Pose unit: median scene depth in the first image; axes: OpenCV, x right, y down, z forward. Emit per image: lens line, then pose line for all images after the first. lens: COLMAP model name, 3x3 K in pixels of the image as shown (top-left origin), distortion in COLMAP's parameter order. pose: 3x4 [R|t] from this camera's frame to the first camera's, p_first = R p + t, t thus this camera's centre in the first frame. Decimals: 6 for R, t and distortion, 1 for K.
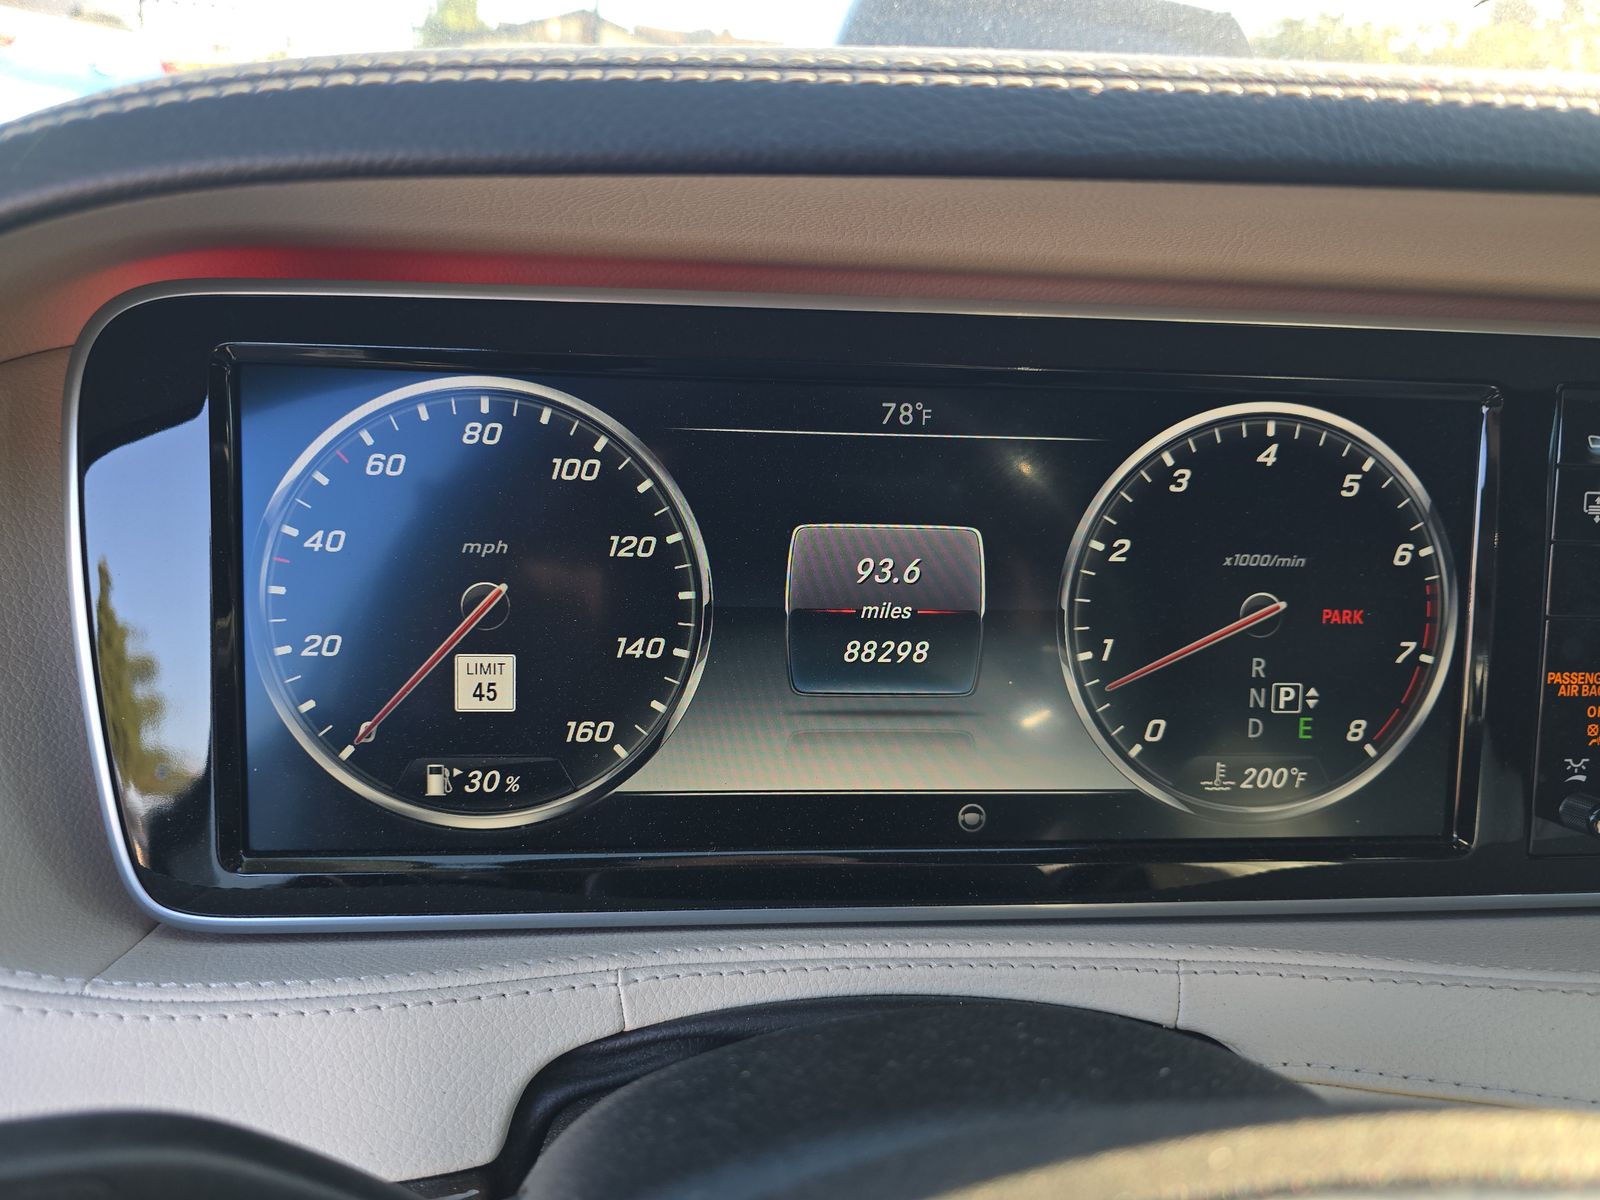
lens RADIAL K [[1122.9, 0, 817.0], [0, 1122.9, 597.8], [0, 0, 1]] dist [0.031621, -0.044629]
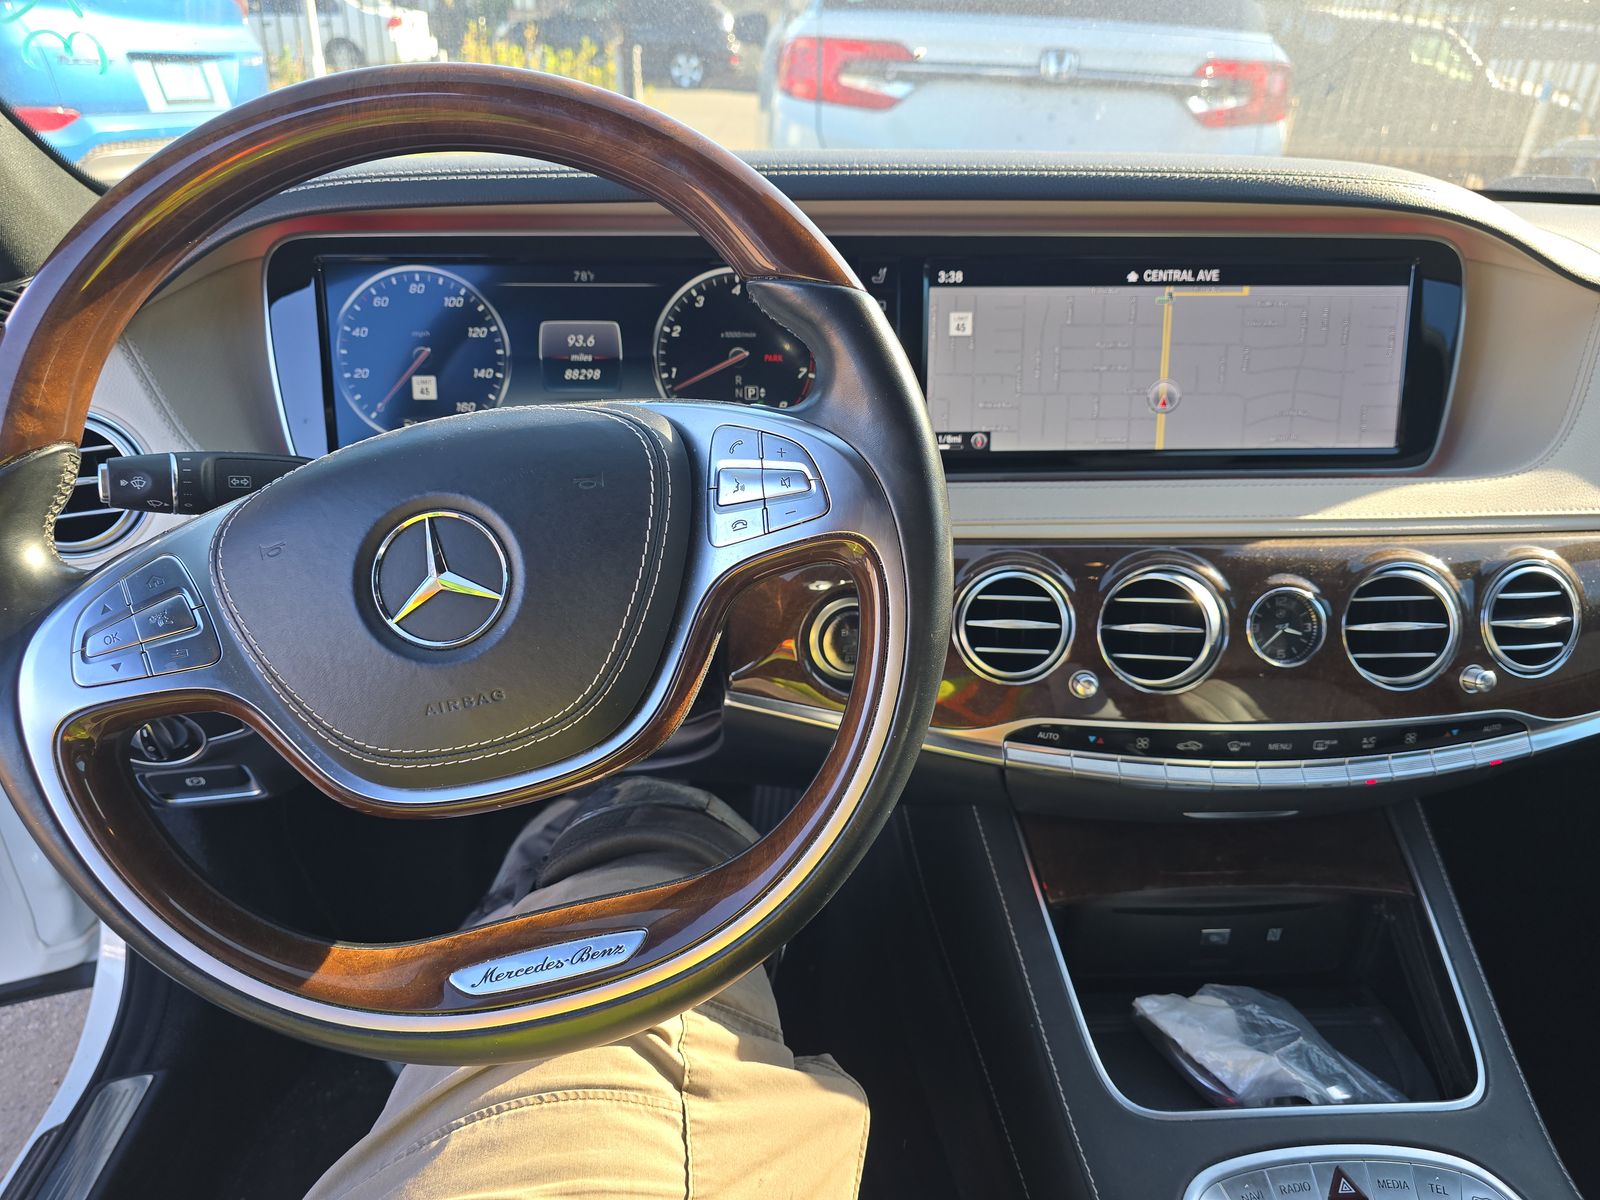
lens RADIAL K [[1137.9, 0, 800.0], [0, 1137.9, 600.0], [0, 0, 1]] dist [0.049821, -0.052438]
pose [[0.997233, -0.011664, -0.073419, 0.735882], [0.018359, 0.995666, 0.091173, 0.329591], [0.072037, -0.092269, 0.993125, -1.555692]]
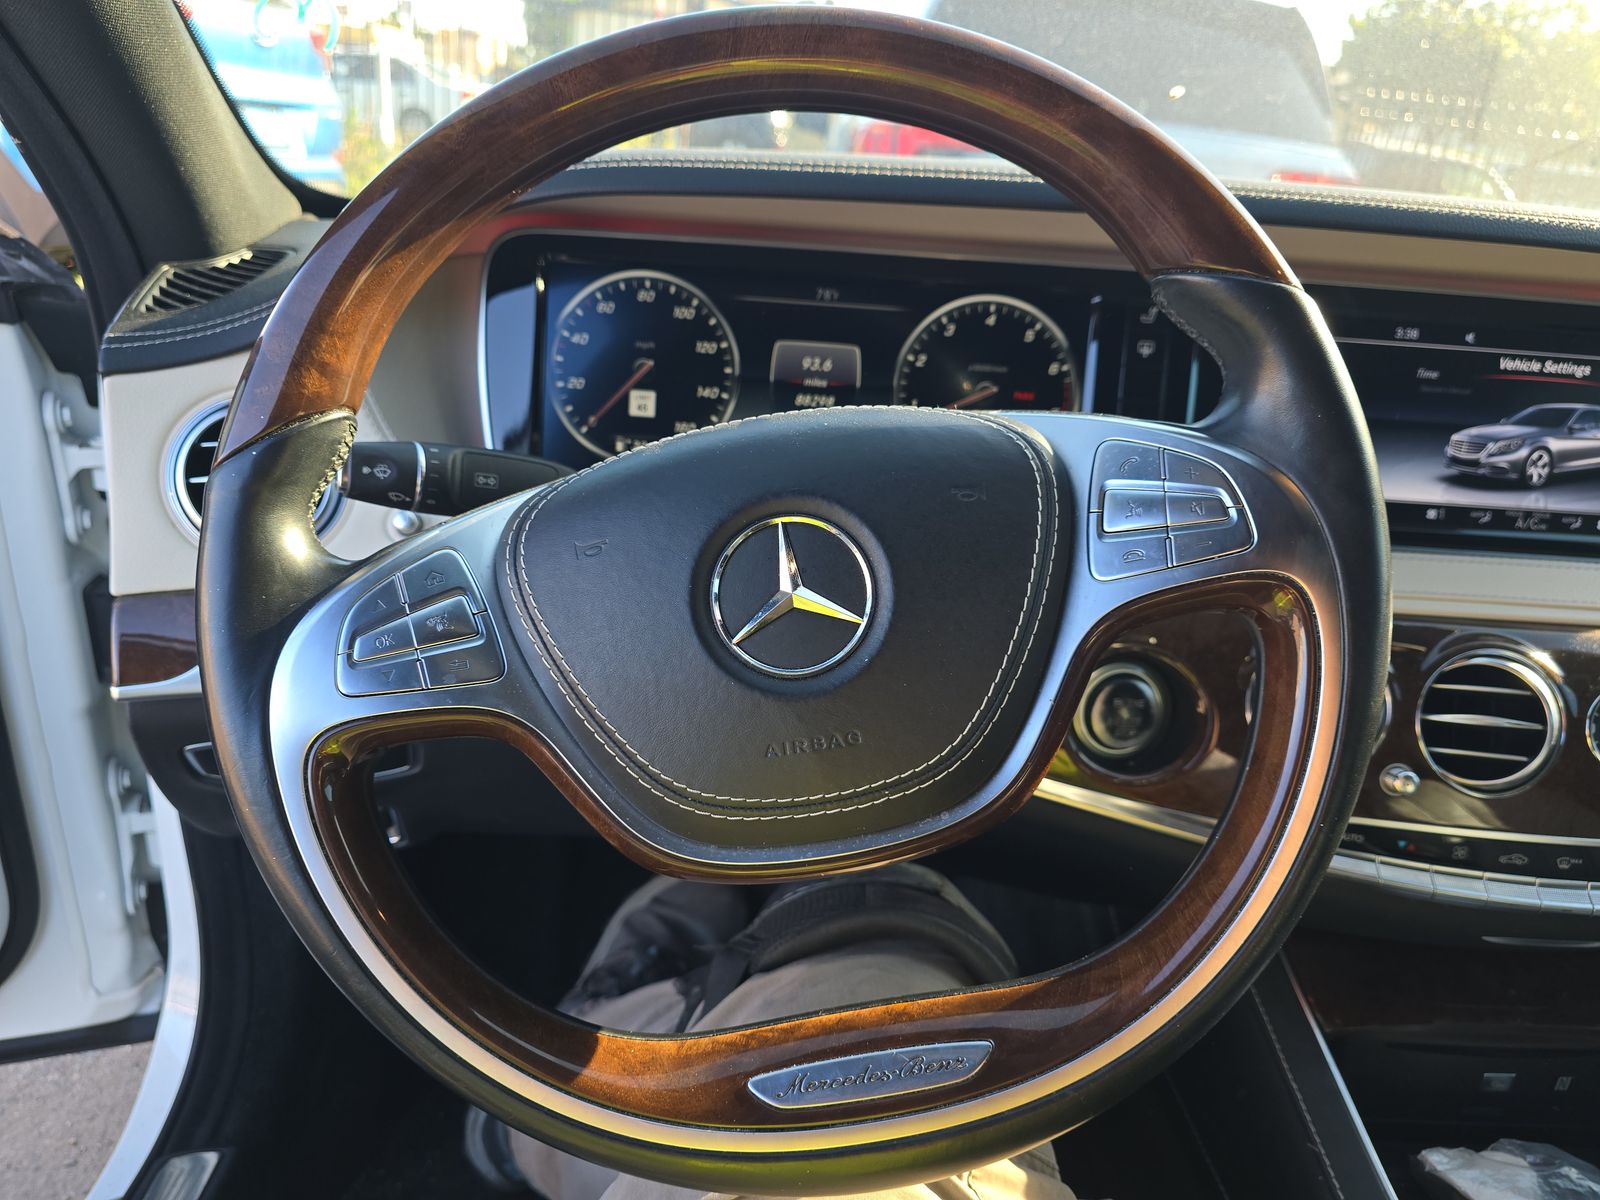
lens RADIAL K [[1135.5, 0, 811.6], [0, 1135.5, 601.5], [0, 0, 1]] dist [0.048645, -0.047890]
pose [[0.995966, 0.050529, -0.074158, 0.251252], [-0.049112, 0.998577, 0.020808, 0.413859], [0.075104, -0.017082, 0.997029, -1.328887]]
